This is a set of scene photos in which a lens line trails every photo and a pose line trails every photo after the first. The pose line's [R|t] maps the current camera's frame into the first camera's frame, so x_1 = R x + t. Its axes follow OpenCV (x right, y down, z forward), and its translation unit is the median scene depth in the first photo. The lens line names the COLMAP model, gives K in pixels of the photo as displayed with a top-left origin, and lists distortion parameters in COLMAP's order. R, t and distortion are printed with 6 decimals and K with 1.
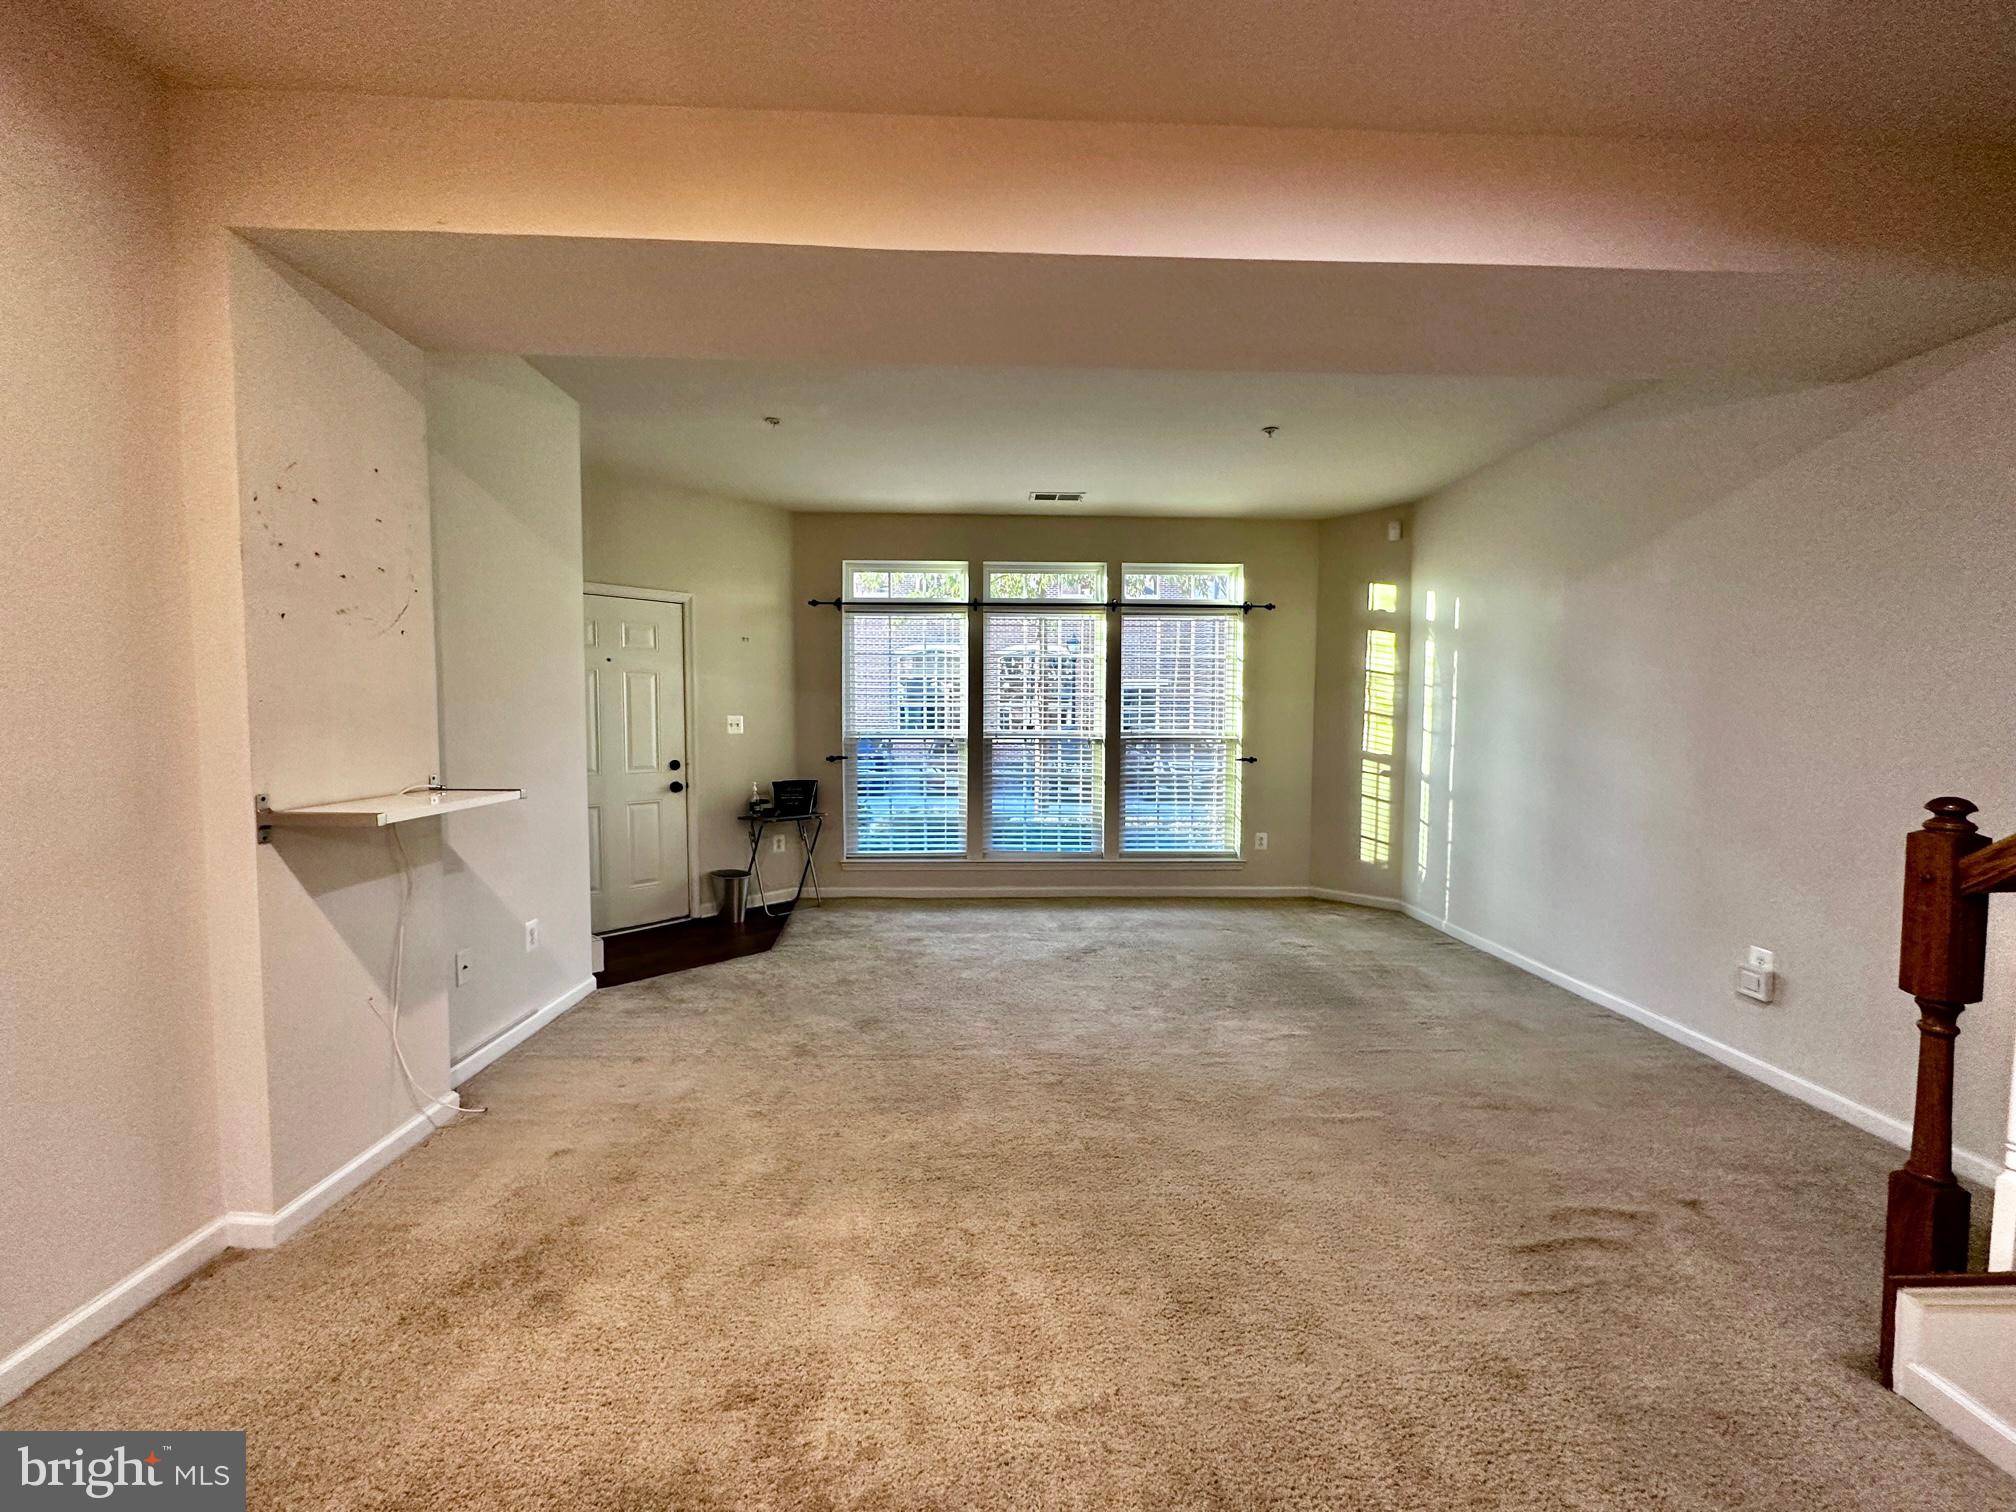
lens RADIAL K [[802.4, 0, 1004.7], [0, 802.4, 756.8], [0, 0, 1]] dist [-0.001490, 0.000092]
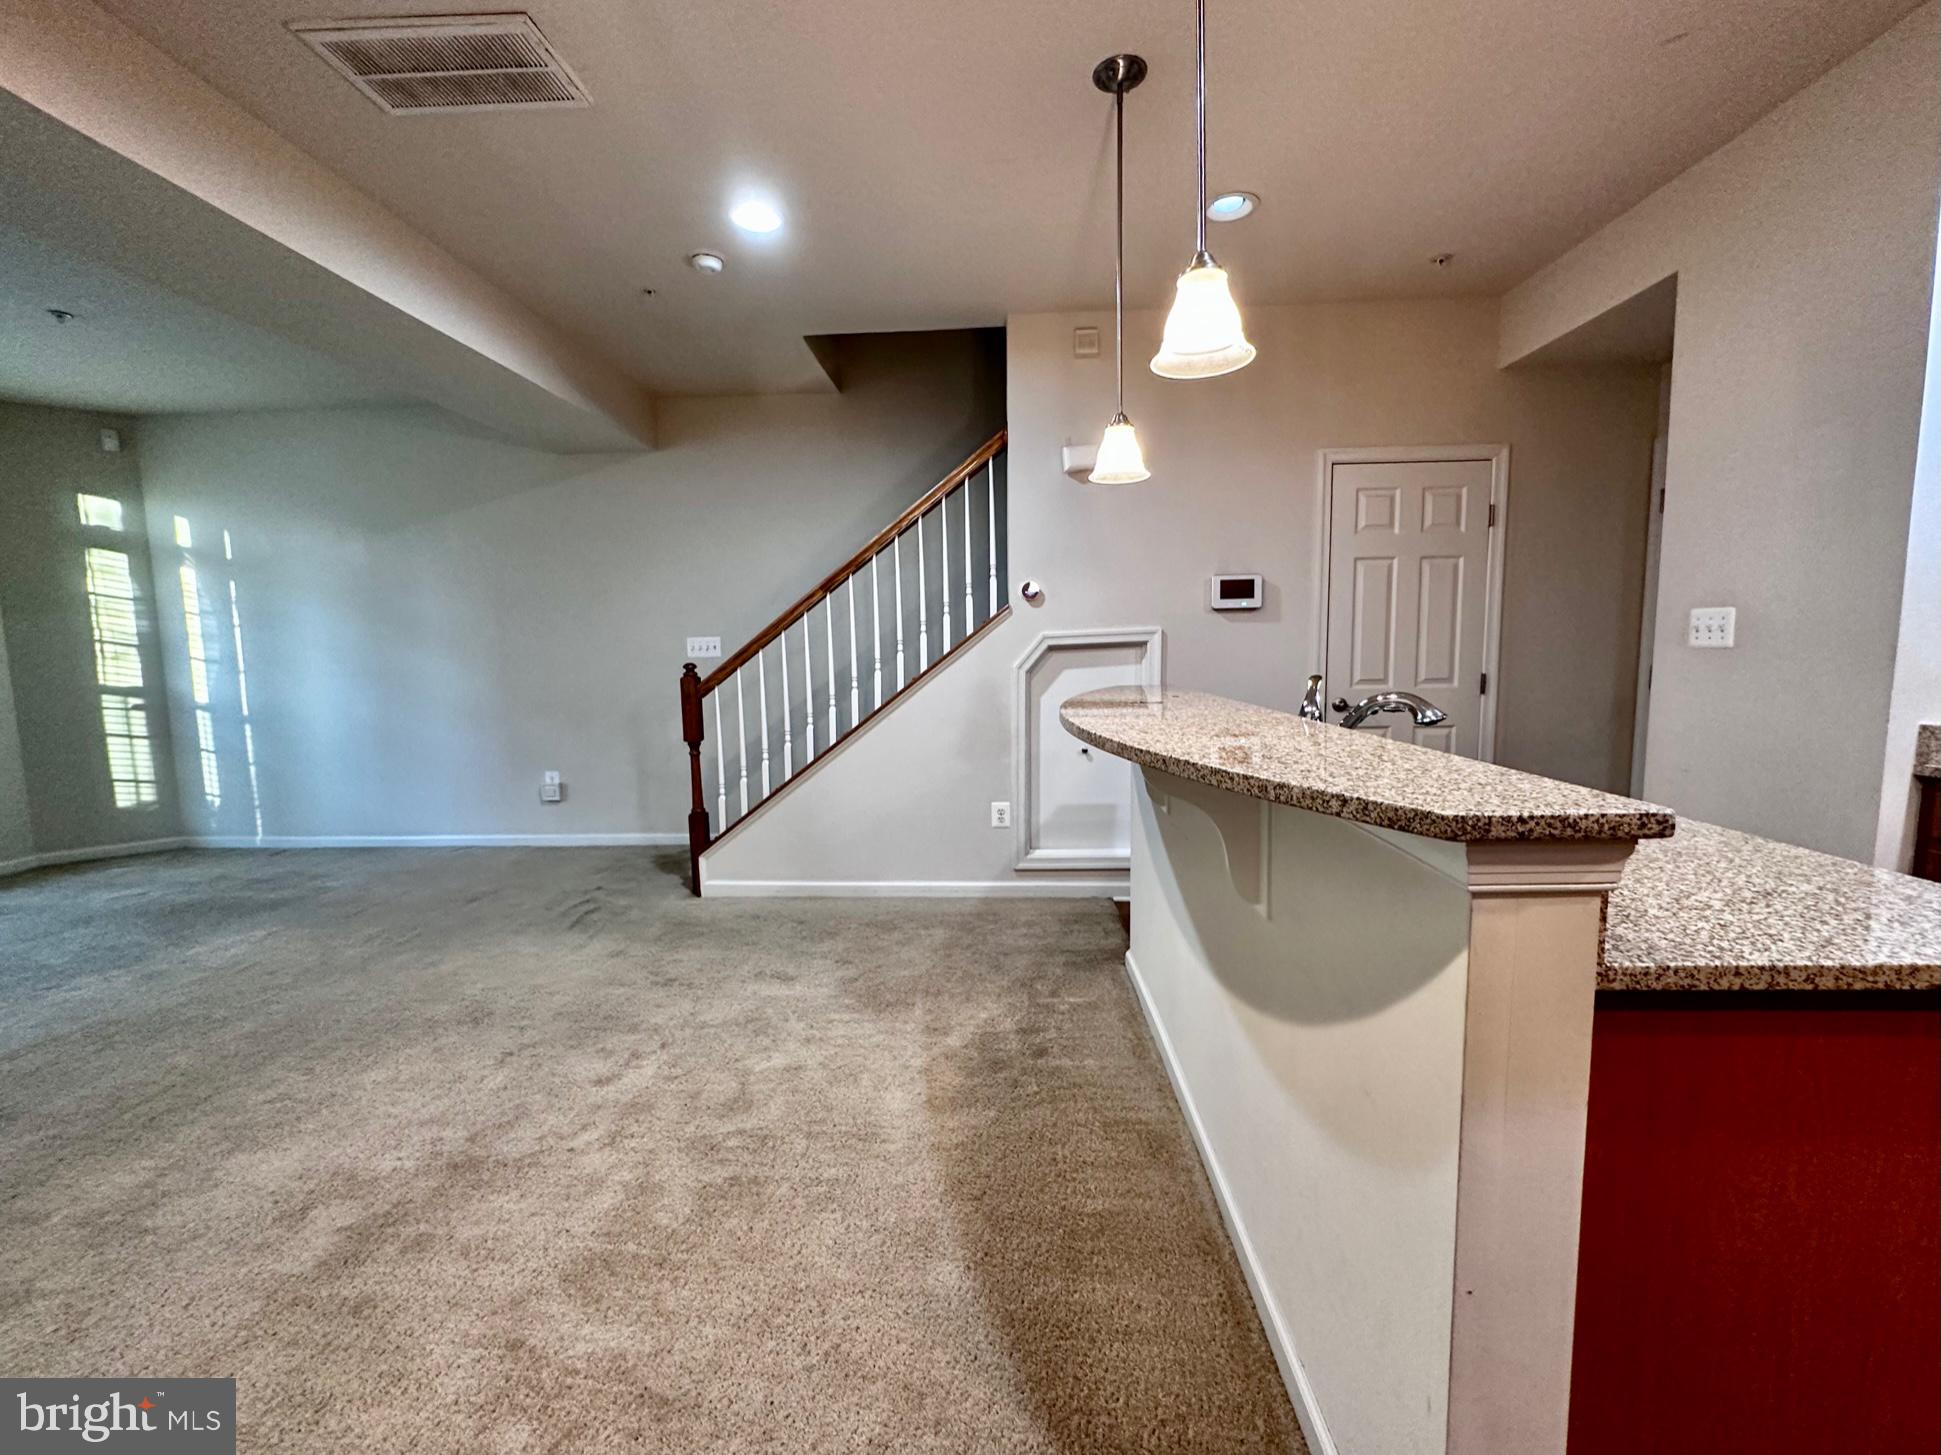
lens RADIAL K [[796.6, 0, 973.0], [0, 796.6, 735.6], [0, 0, 1]] dist [-0.000774, -0.000007]
pose [[0.072031, -0.117875, 0.990412, -0.407673], [0.068135, 0.991254, 0.113020, 0.016669], [-0.995072, 0.059341, 0.079433, -0.031172]]
